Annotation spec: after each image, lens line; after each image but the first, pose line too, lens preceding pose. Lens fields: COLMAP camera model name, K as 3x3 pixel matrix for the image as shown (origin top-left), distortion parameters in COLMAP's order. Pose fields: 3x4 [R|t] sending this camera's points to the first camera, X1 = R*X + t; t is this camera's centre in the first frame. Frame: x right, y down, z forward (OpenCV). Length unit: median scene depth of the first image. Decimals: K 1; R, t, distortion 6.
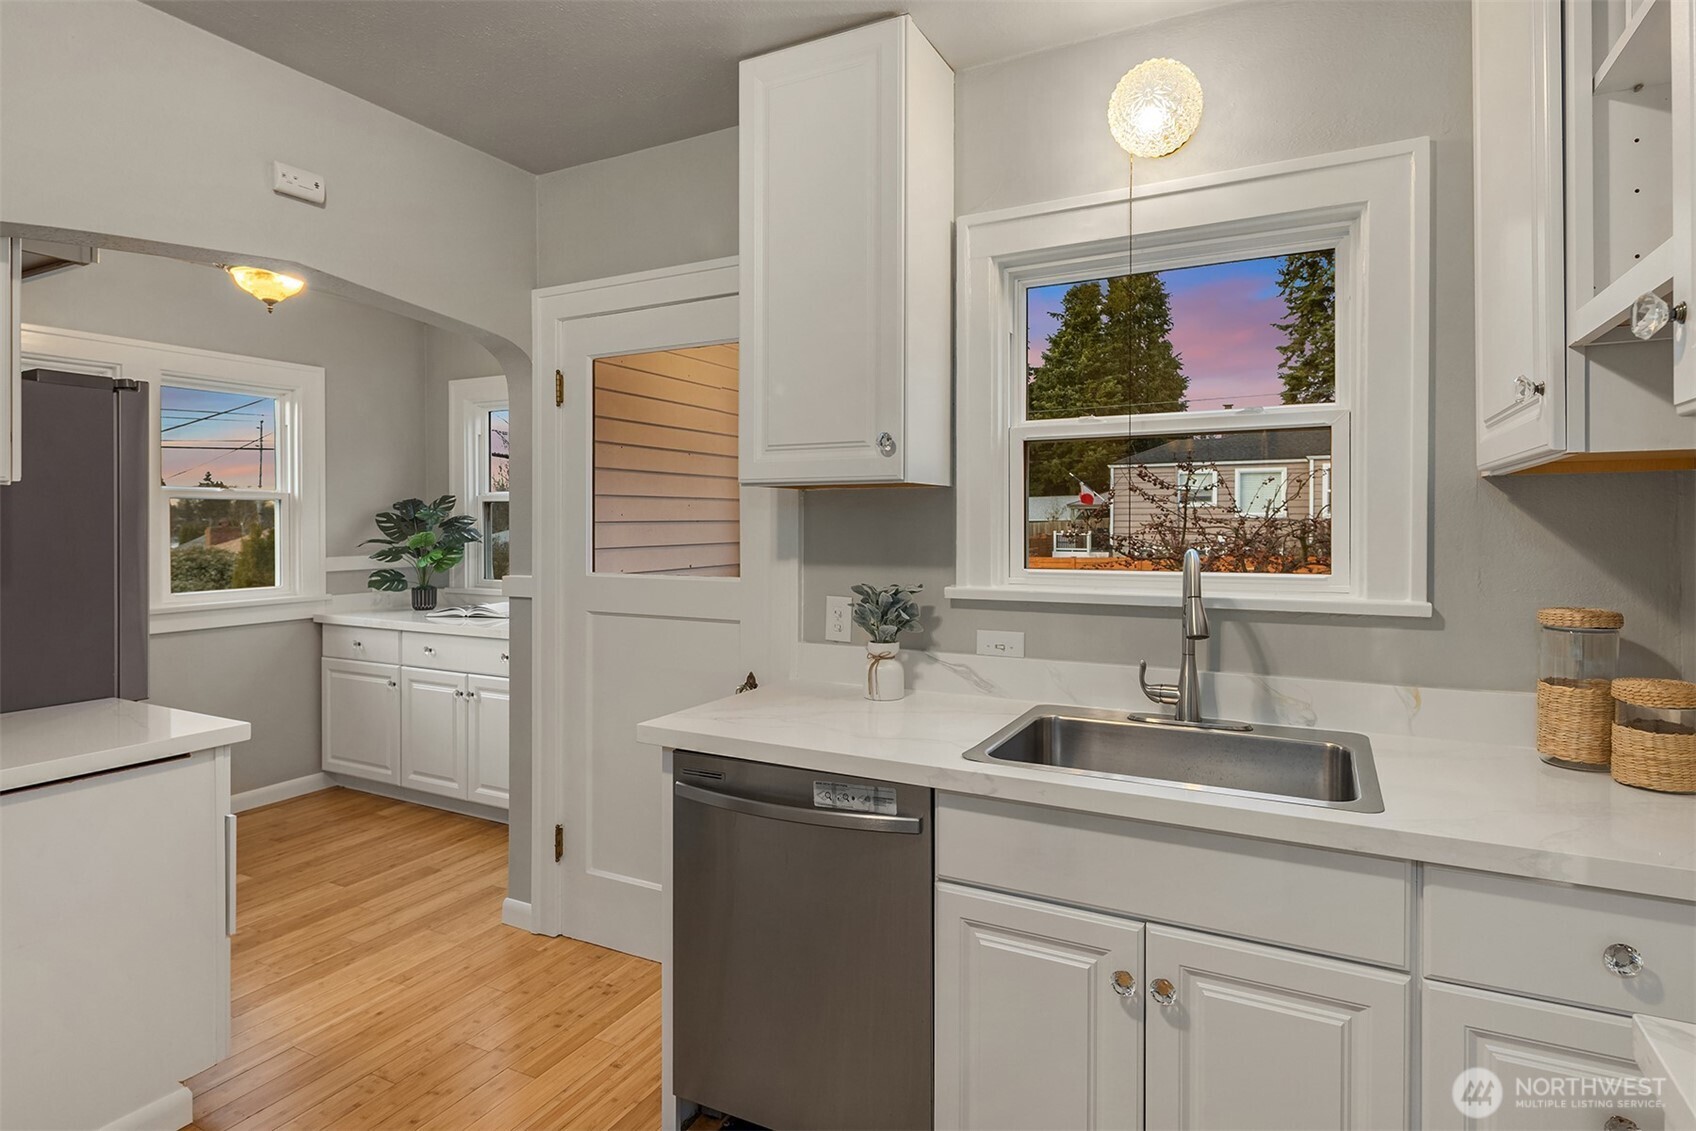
lens RADIAL K [[827.5, 0, 847.9], [0, 827.5, 524.7], [0, 0, 1]] dist [0.003055, -0.006197]
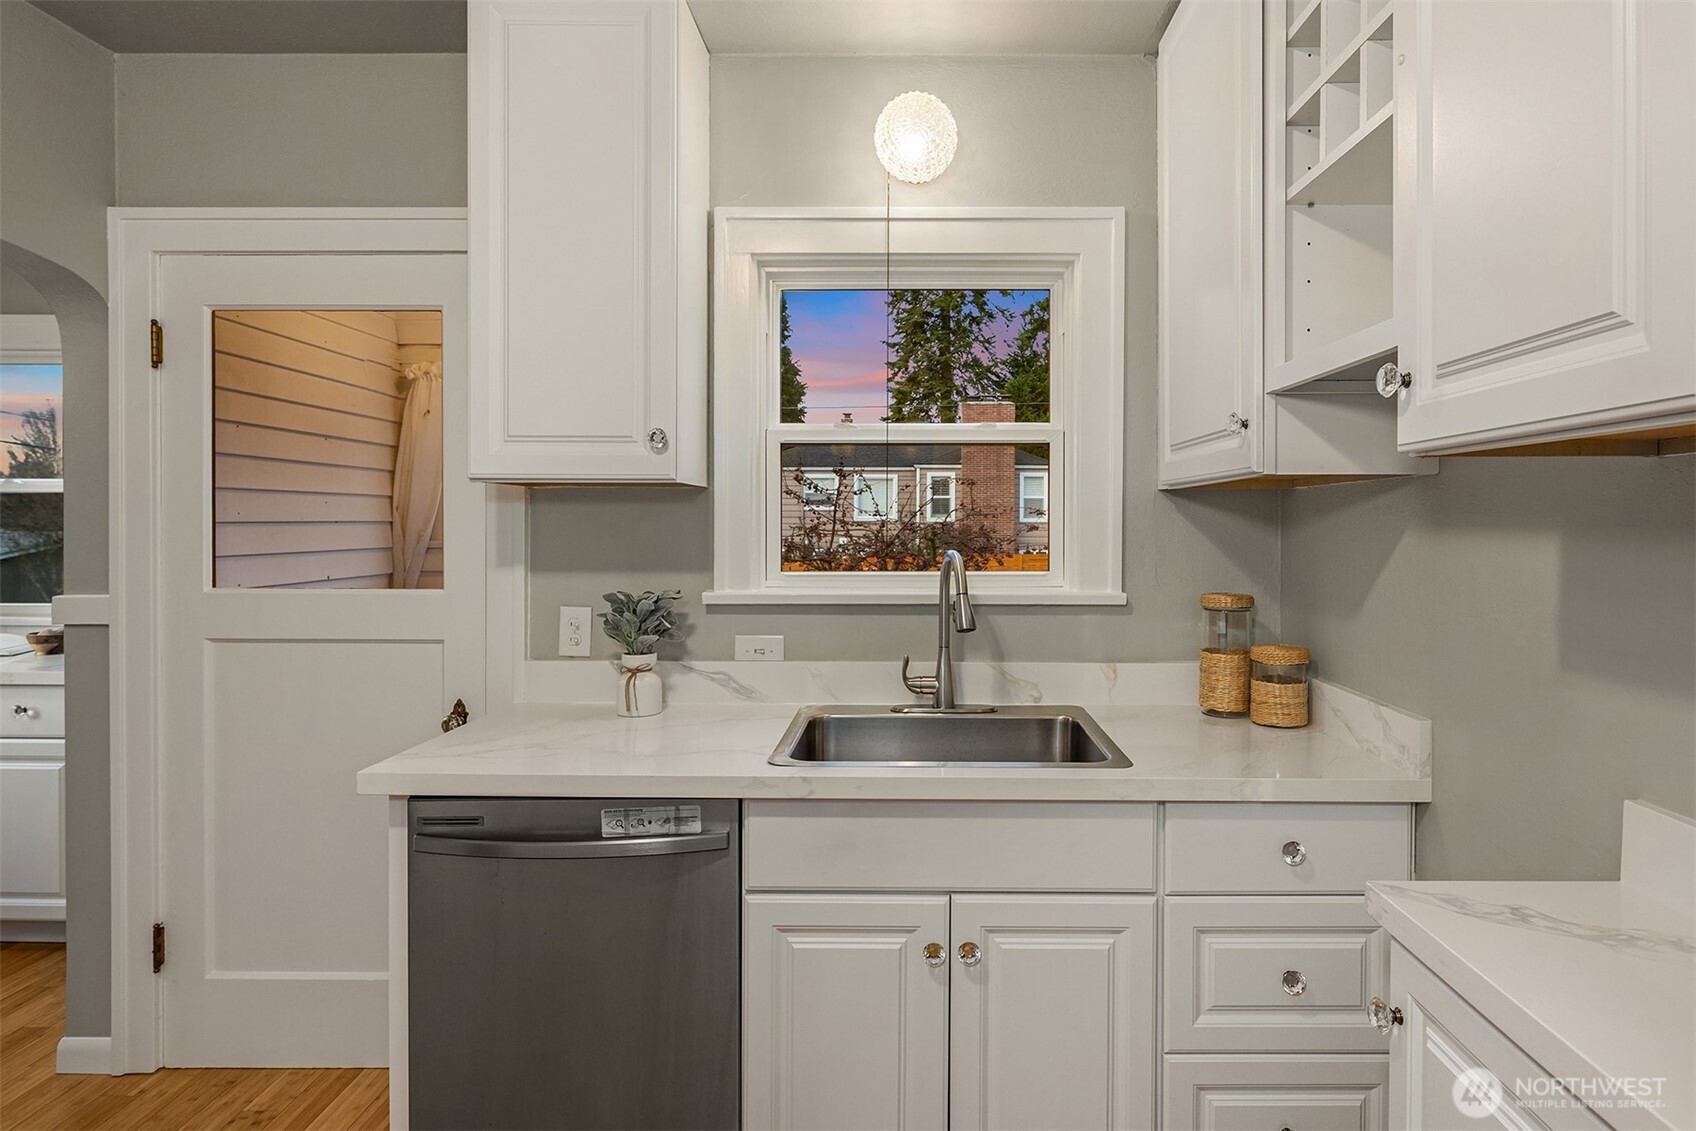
lens RADIAL K [[868.0, 0, 852.6], [0, 868.0, 532.0], [0, 0, 1]] dist [-0.002867, -0.000901]
pose [[0.900362, 0.000177, 0.435142, -0.173175], [-0.002771, 0.999982, 0.005326, -0.000218], [-0.435133, -0.006001, 0.900346, 0.023393]]
